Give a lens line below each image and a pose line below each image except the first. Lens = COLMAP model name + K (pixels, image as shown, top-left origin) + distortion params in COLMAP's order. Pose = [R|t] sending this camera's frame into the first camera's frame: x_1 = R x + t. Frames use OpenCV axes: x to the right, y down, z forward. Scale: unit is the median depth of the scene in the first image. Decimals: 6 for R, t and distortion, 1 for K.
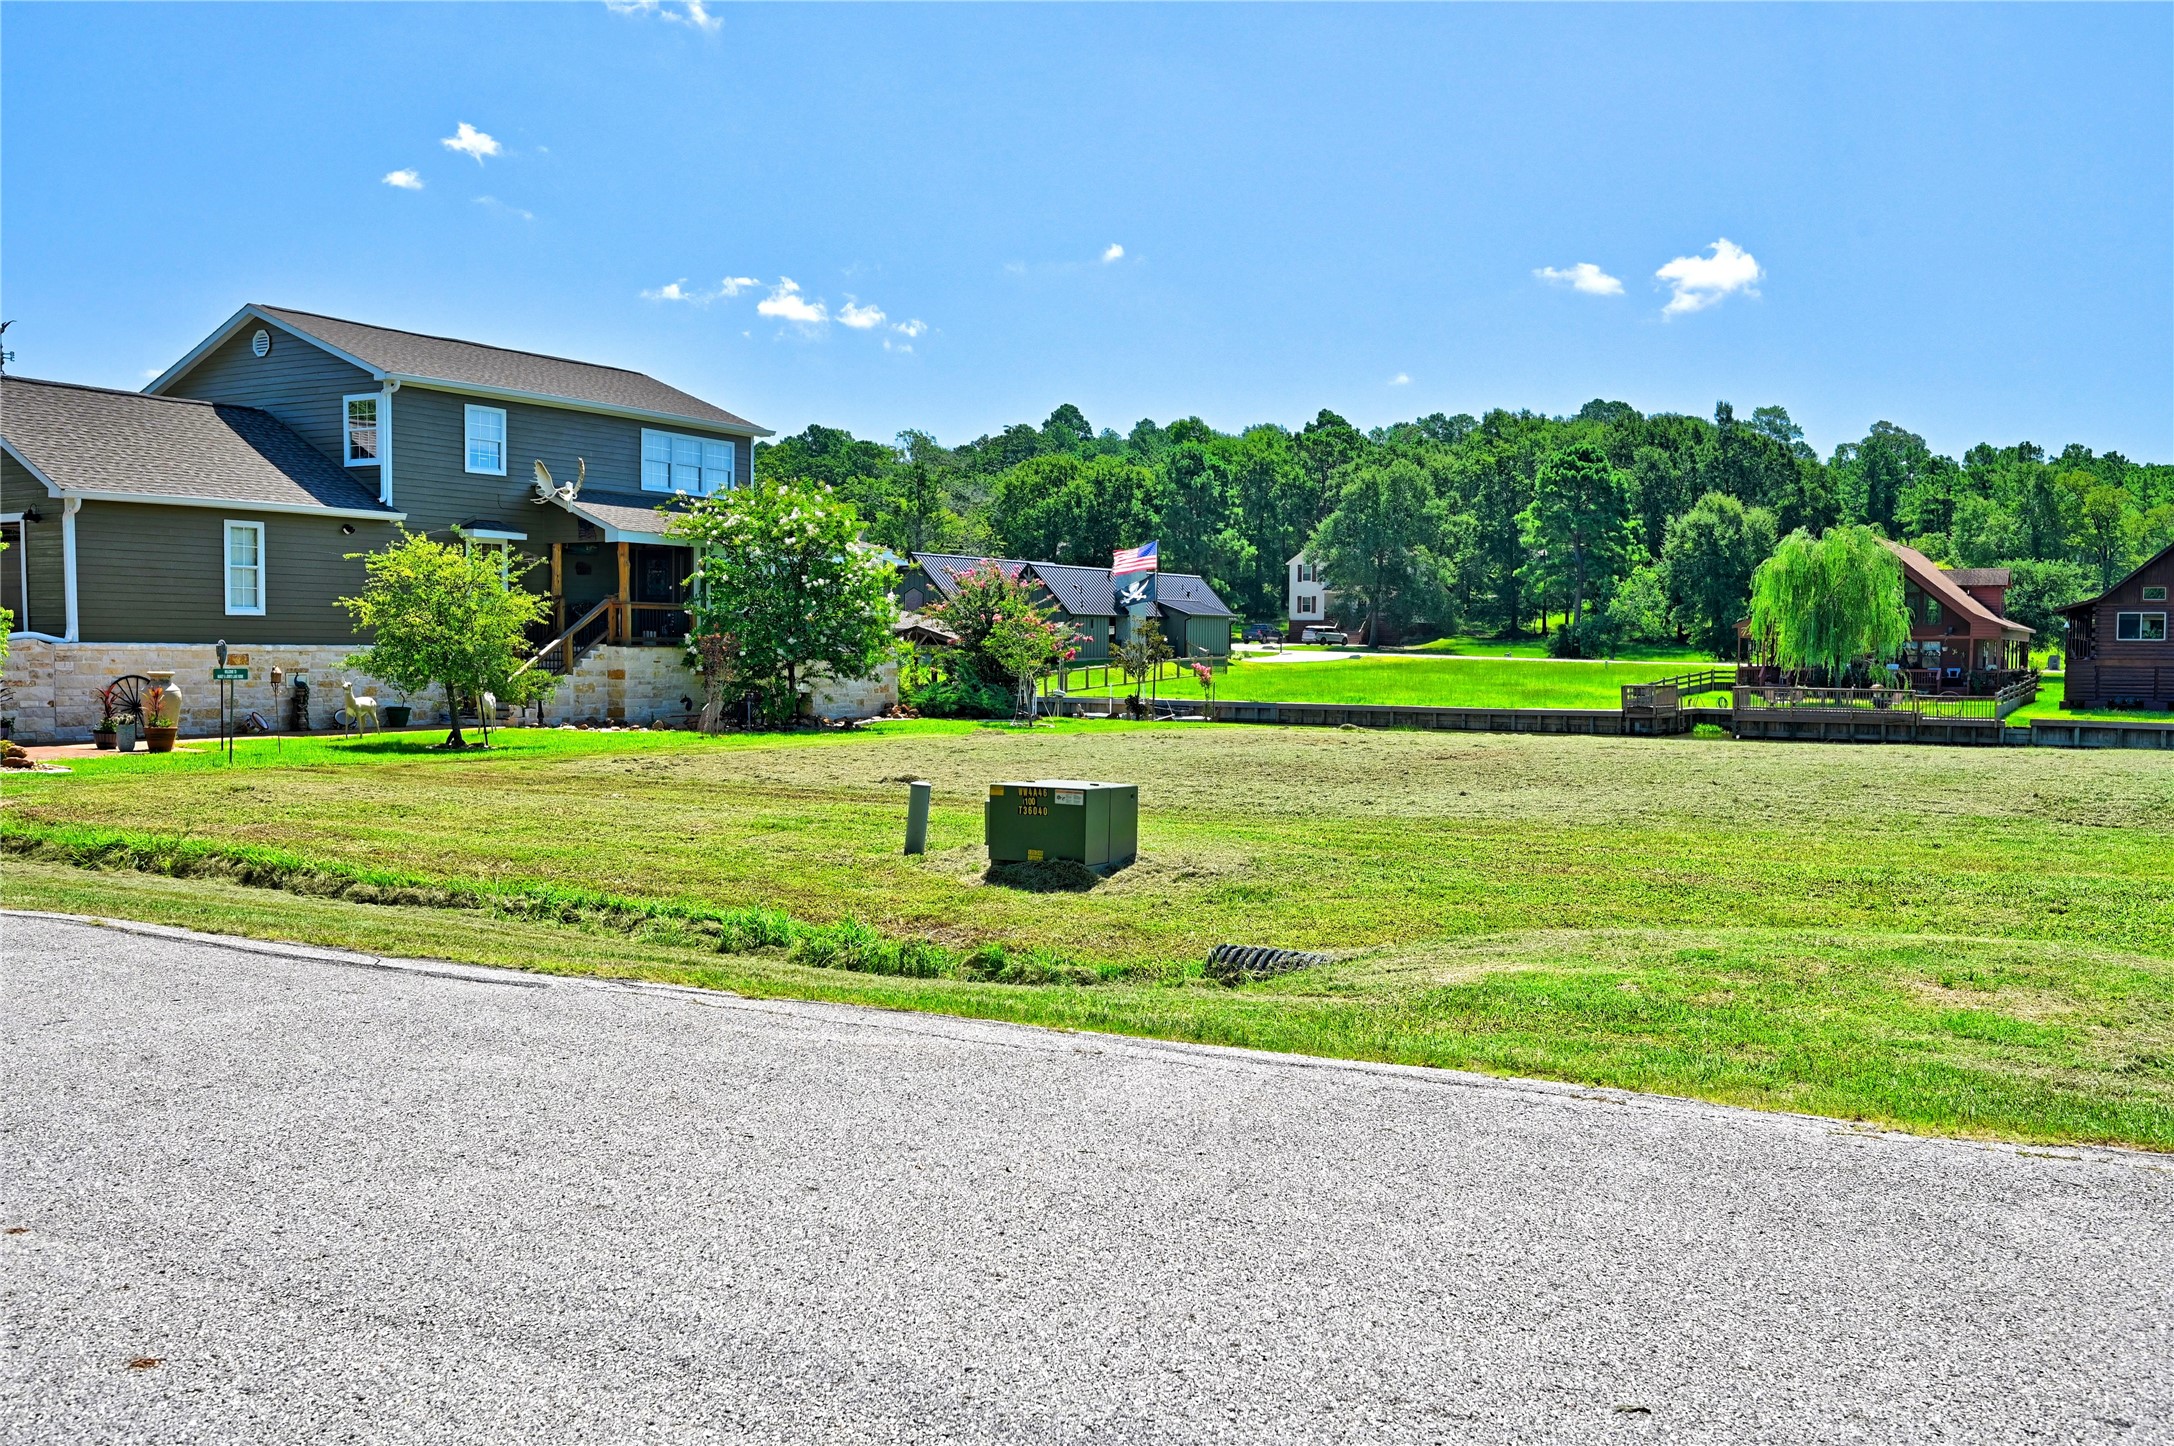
lens RADIAL K [[1875.8, 0, 1084.5], [0, 1875.8, 730.2], [0, 0, 1]] dist [0.003818, -0.002594]
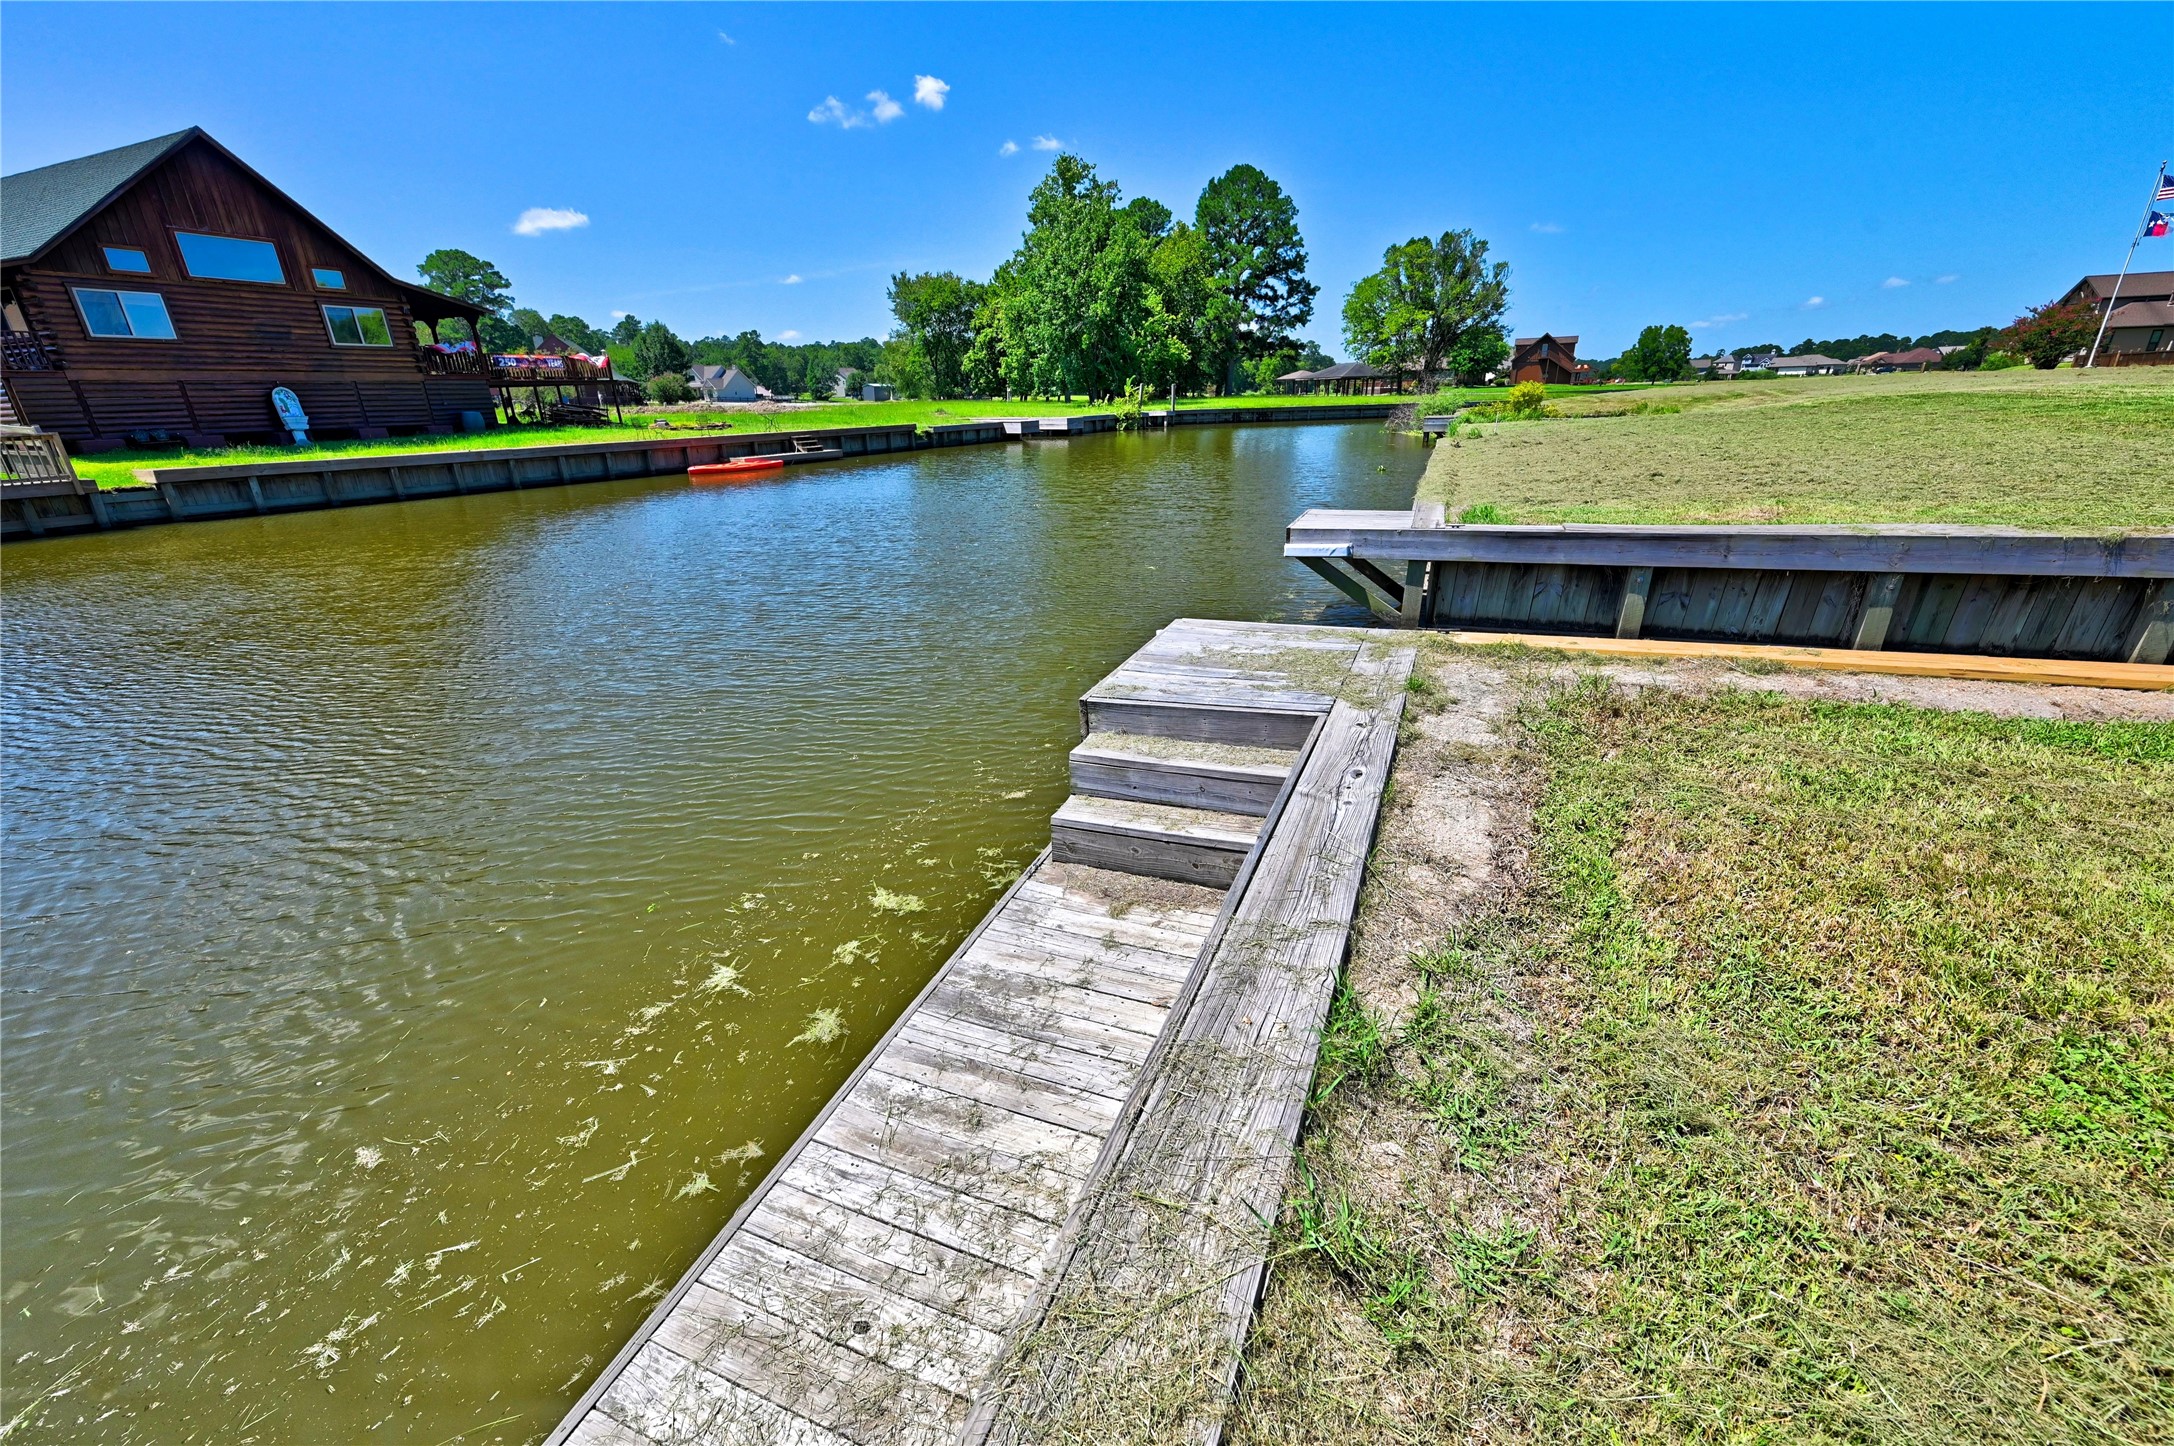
lens RADIAL K [[853.1, 0, 1080.4], [0, 853.1, 725.2], [0, 0, 1]] dist [0.001744, -0.000249]
pose [[-0.142488, -0.361896, 0.921265, 0.182353], [0.068627, 0.924910, 0.373942, -0.011132], [-0.987414, 0.116506, -0.106953, 0.693881]]
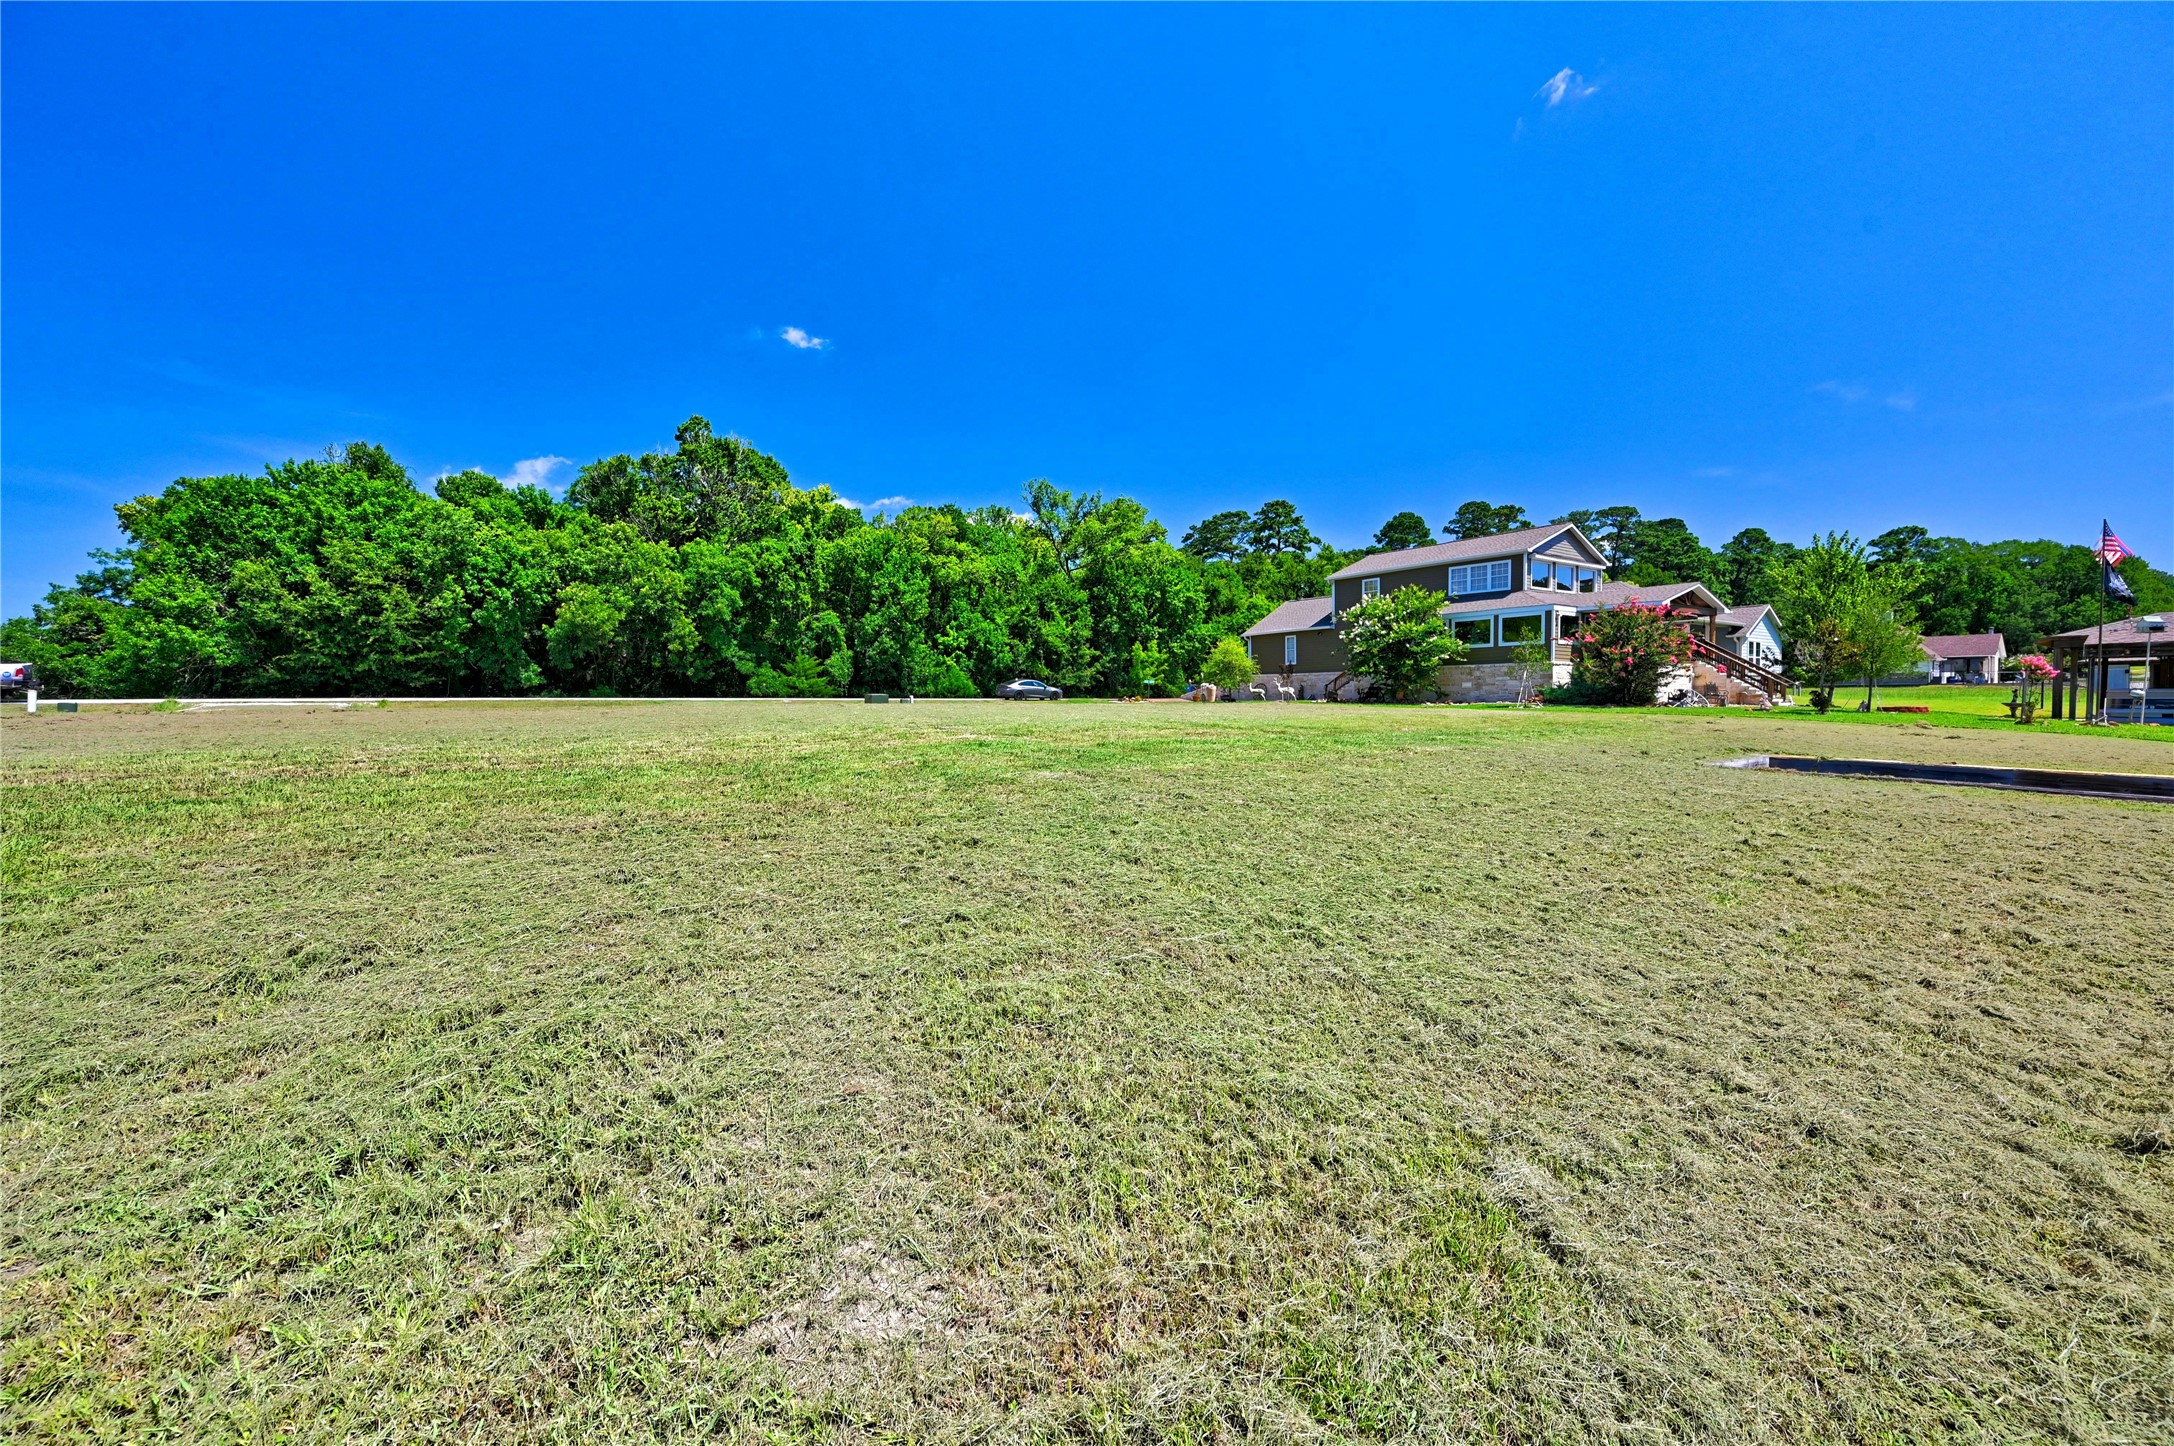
lens RADIAL K [[853.1, 0, 1087.3], [0, 853.1, 717.9], [0, 0, 1]] dist [0.001744, -0.000249]
pose [[-0.389933, 0.017554, -0.920676, 0.438700], [-0.037166, 0.998704, 0.034782, -0.002275], [0.920093, 0.047781, -0.388775, 0.526311]]
